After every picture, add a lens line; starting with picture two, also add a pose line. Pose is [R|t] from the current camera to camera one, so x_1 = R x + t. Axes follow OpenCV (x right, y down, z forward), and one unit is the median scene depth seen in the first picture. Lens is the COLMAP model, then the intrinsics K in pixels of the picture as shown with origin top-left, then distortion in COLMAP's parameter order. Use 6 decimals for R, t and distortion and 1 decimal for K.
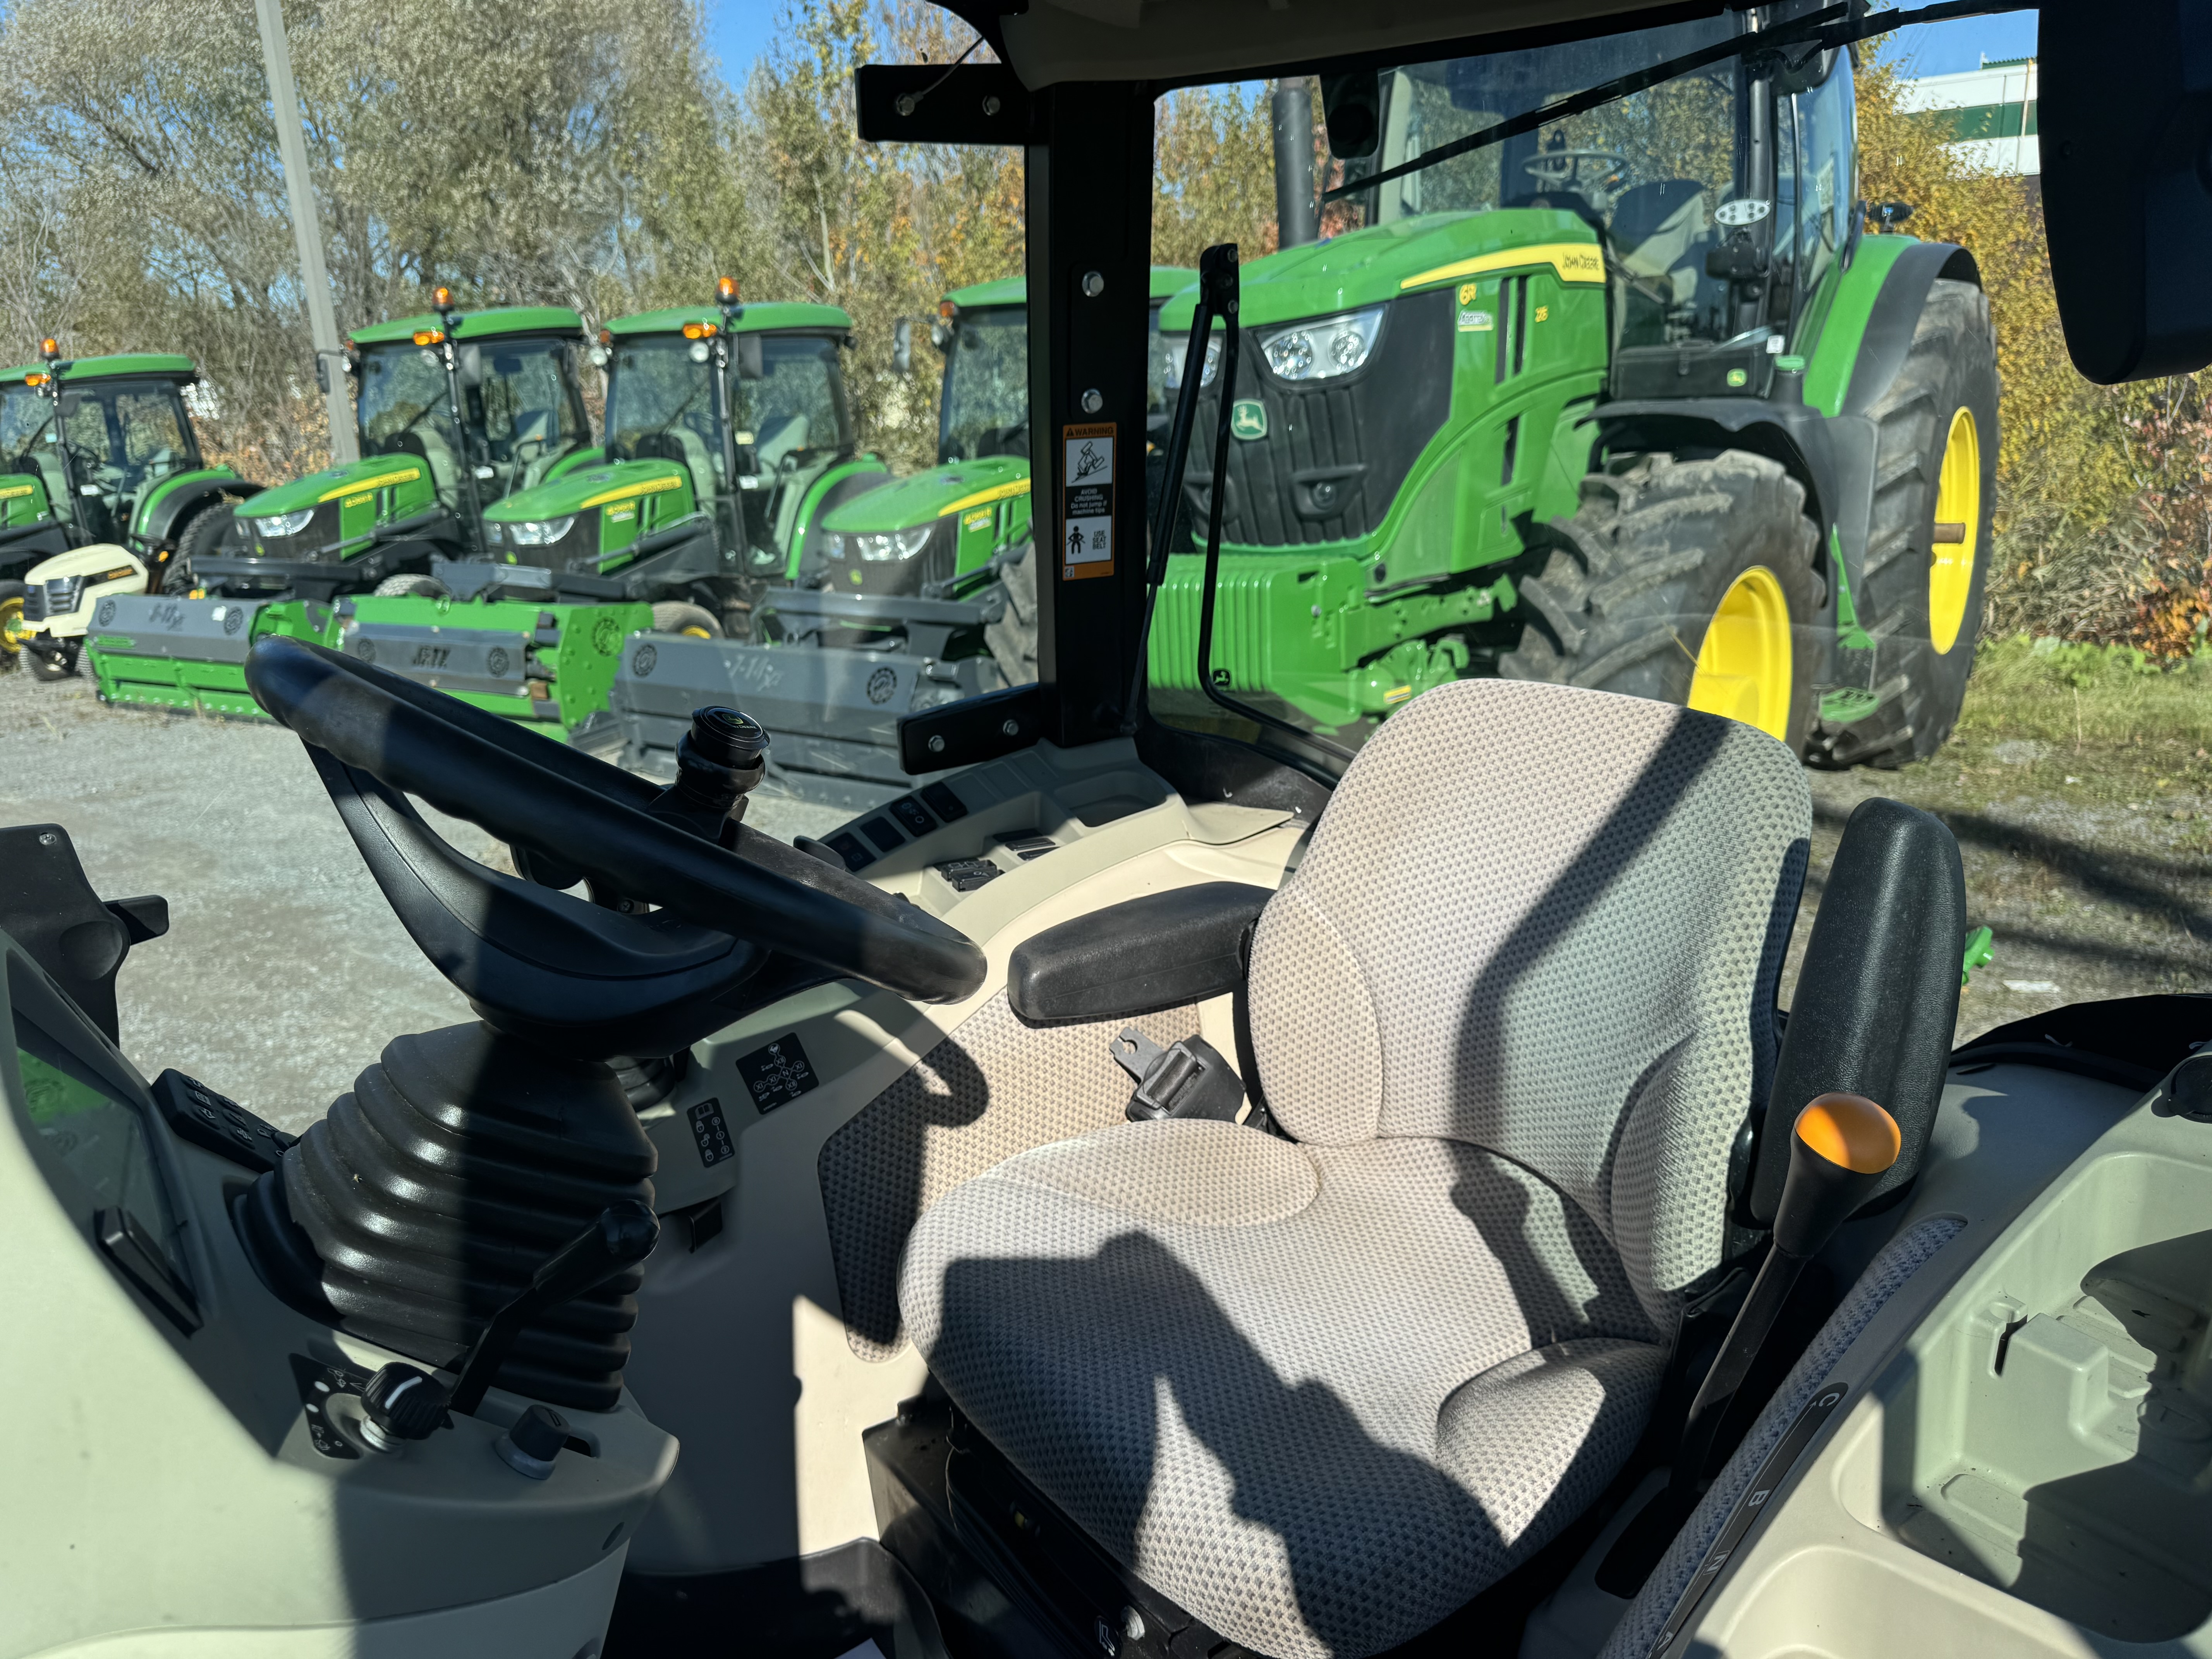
lens RADIAL K [[1565.8, 0, 1103.6], [0, 1565.8, 836.4], [0, 0, 1]] dist [0.036013, -0.040450]
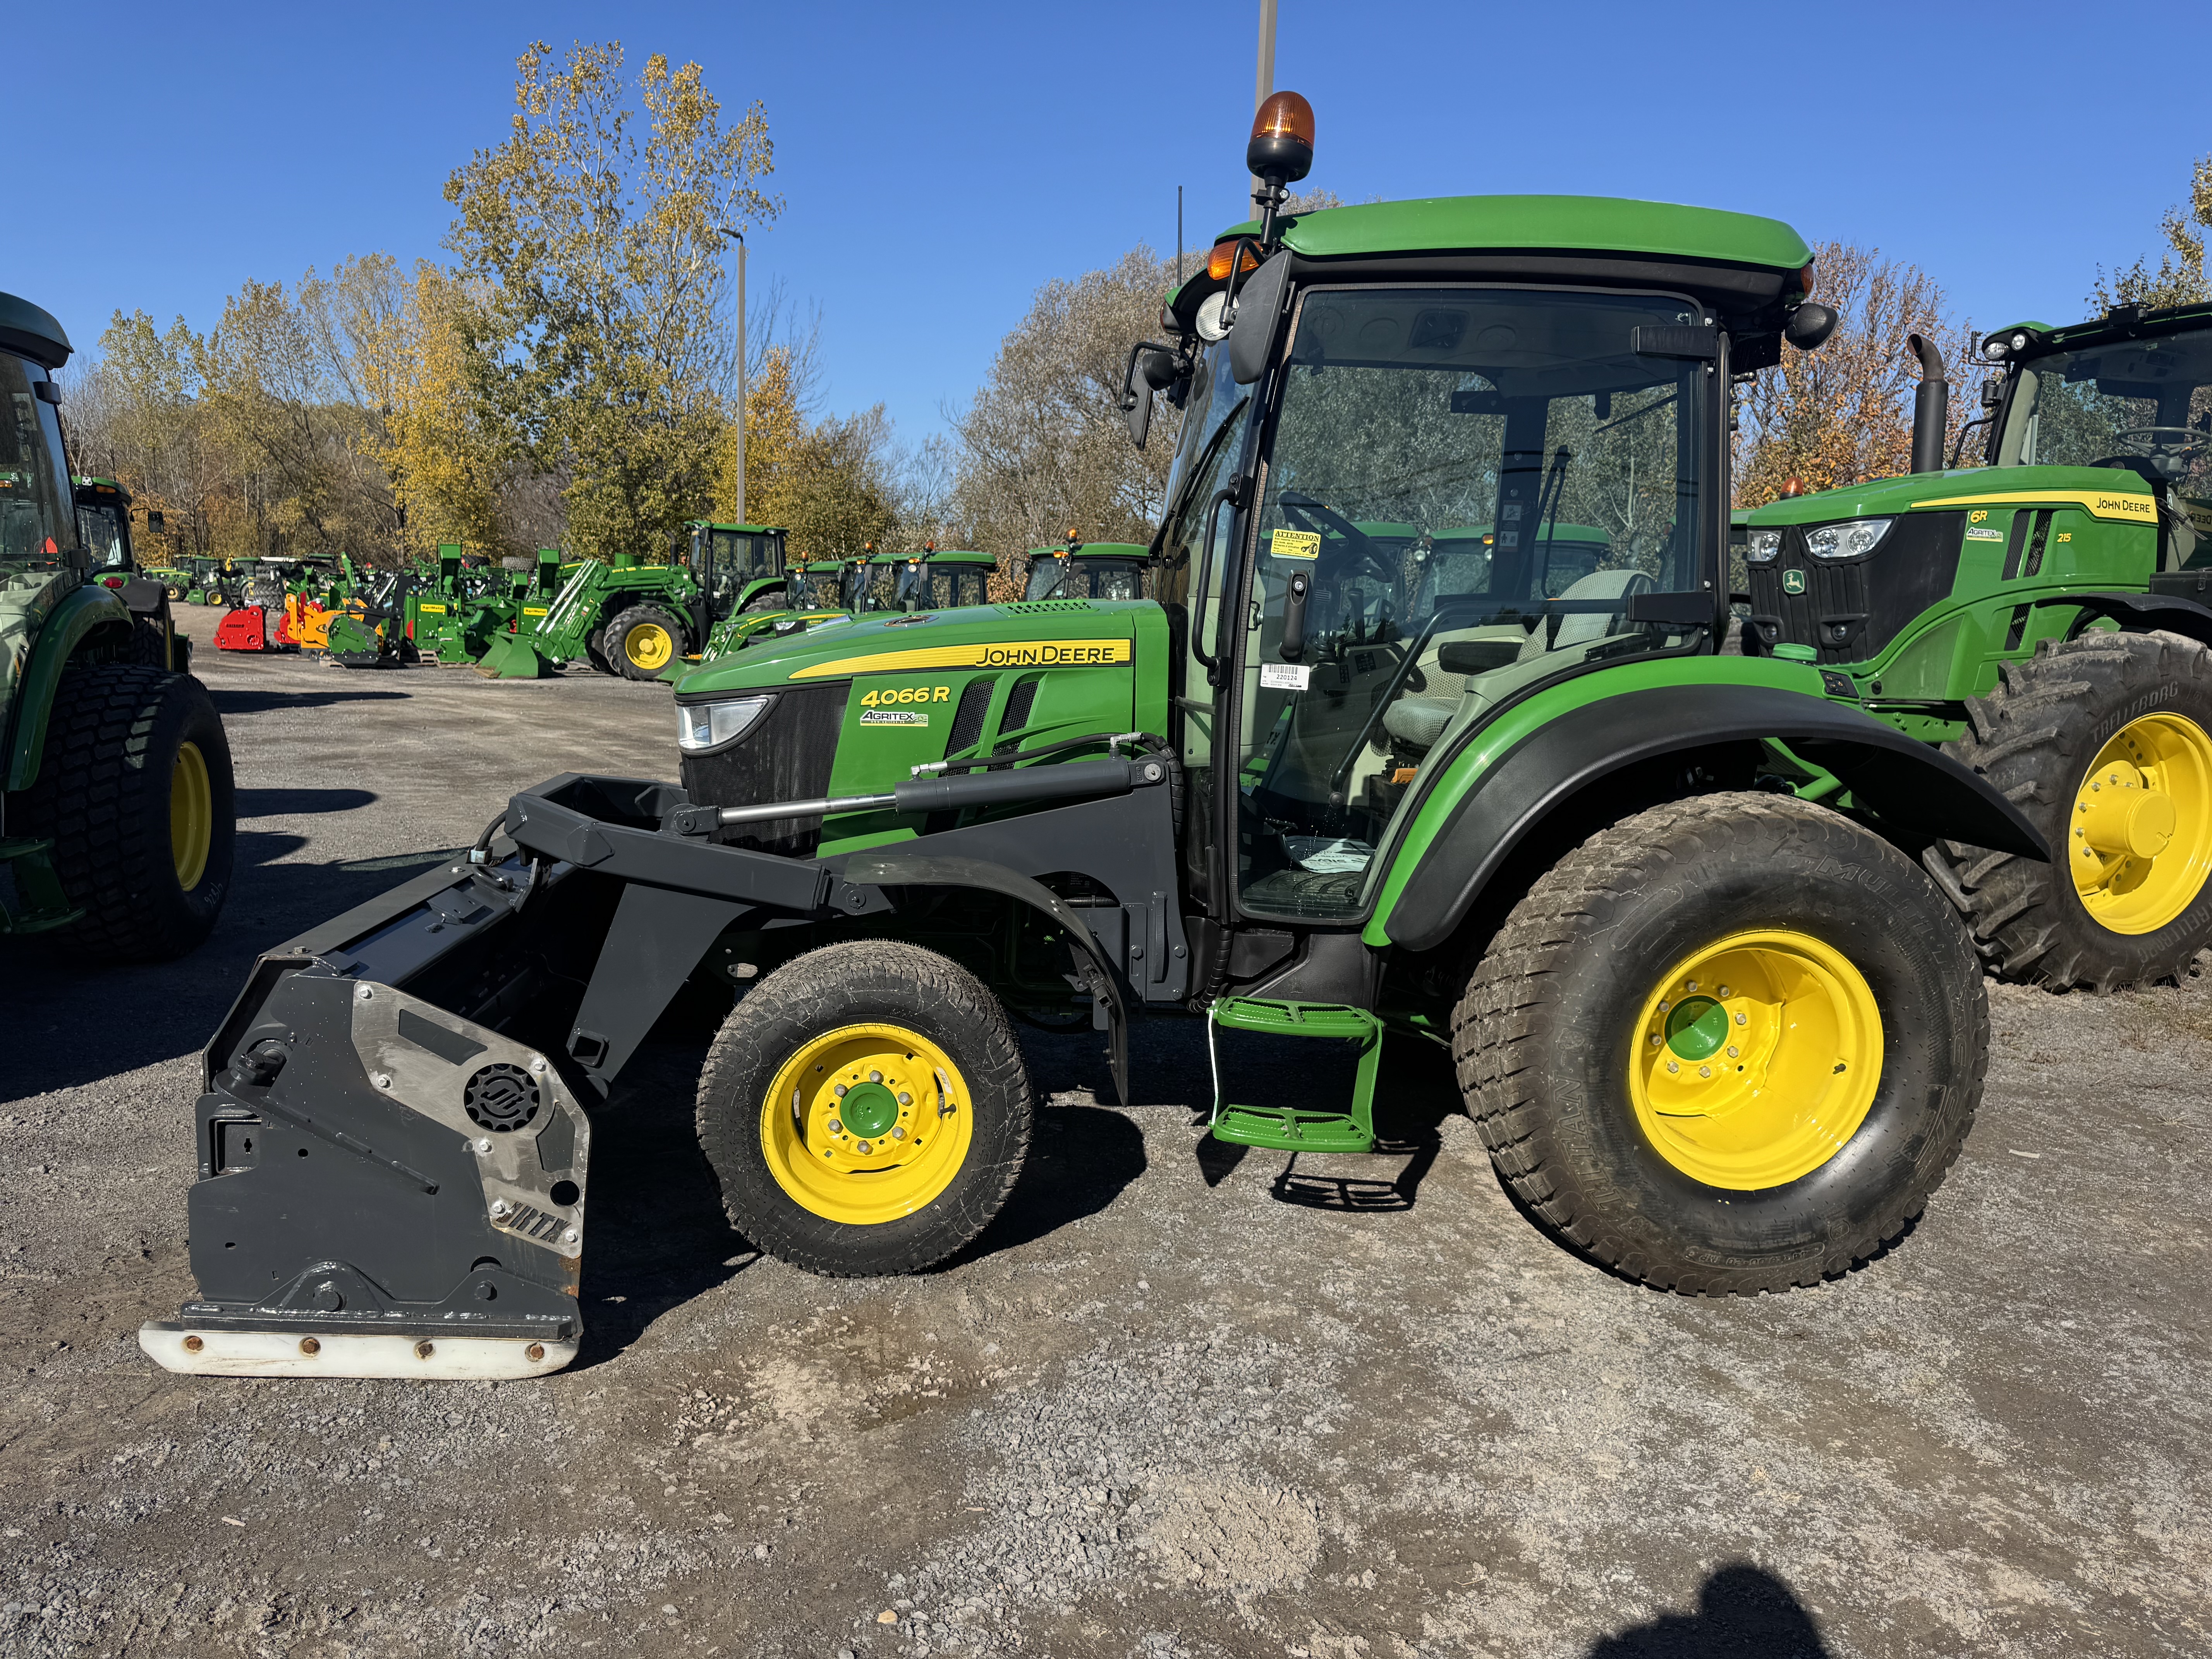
lens RADIAL K [[1574.3, 0, 1106.0], [0, 1574.3, 829.5], [0, 0, 1]] dist [0.094903, -0.133575]
pose [[0.868997, 0.144893, -0.473128, 0.135540], [-0.216320, 0.971199, -0.099893, 0.131951], [0.445027, 0.189154, 0.875312, -0.305464]]
